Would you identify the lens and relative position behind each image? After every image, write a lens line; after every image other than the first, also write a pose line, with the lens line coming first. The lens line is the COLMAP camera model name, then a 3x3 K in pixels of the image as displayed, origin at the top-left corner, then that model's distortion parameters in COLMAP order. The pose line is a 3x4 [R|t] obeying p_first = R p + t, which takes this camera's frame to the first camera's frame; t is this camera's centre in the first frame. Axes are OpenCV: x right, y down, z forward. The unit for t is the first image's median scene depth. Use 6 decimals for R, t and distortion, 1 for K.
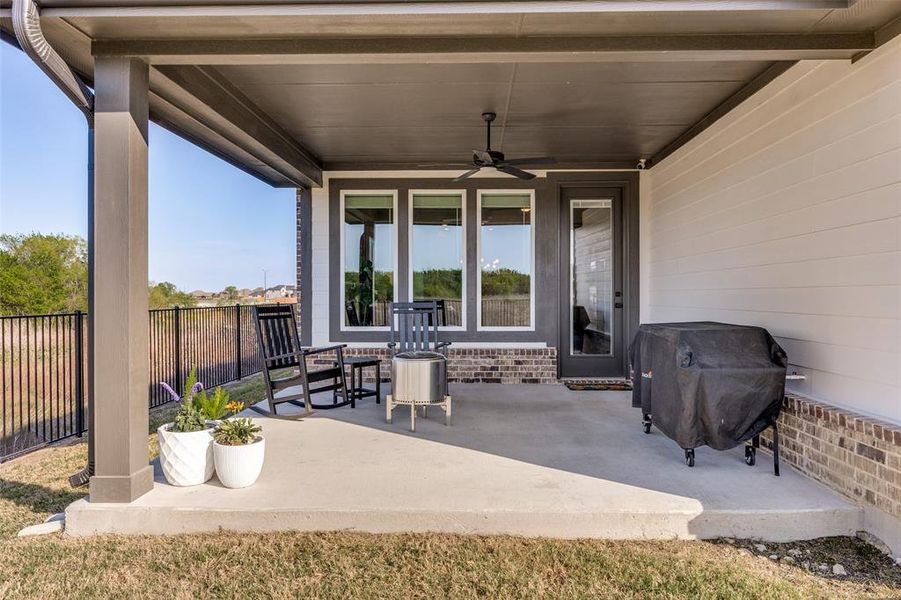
lens RADIAL K [[603.3, 0, 452.8], [0, 603.3, 299.1], [0, 0, 1]] dist [-0.000342, 0.000087]
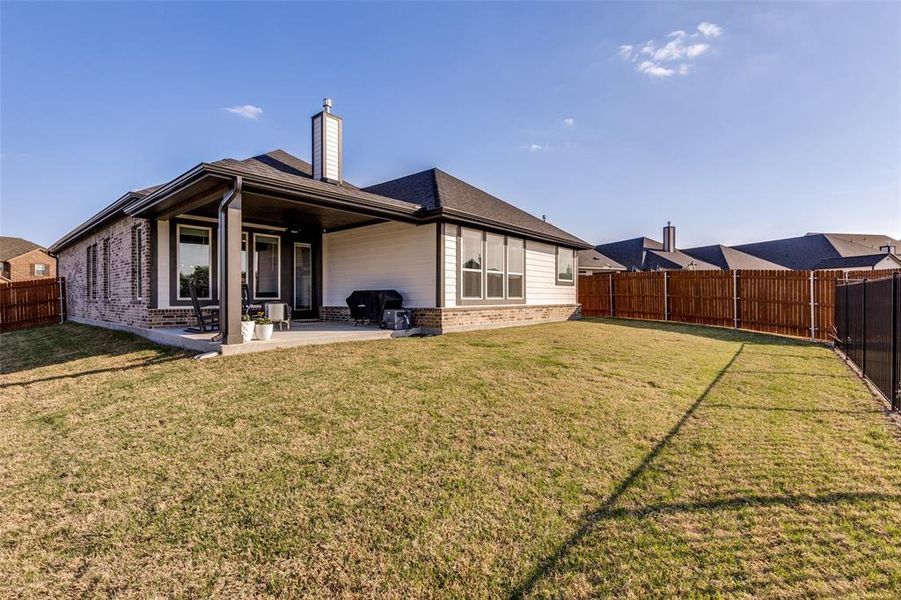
lens RADIAL K [[414.4, 0, 451.9], [0, 414.4, 297.8], [0, 0, 1]] dist [0.011400, -0.001741]
pose [[0.646469, -0.002089, 0.762937, -0.623288], [0.010498, 0.999926, -0.006157, 0.062906], [-0.762868, 0.011990, 0.646443, -0.471573]]
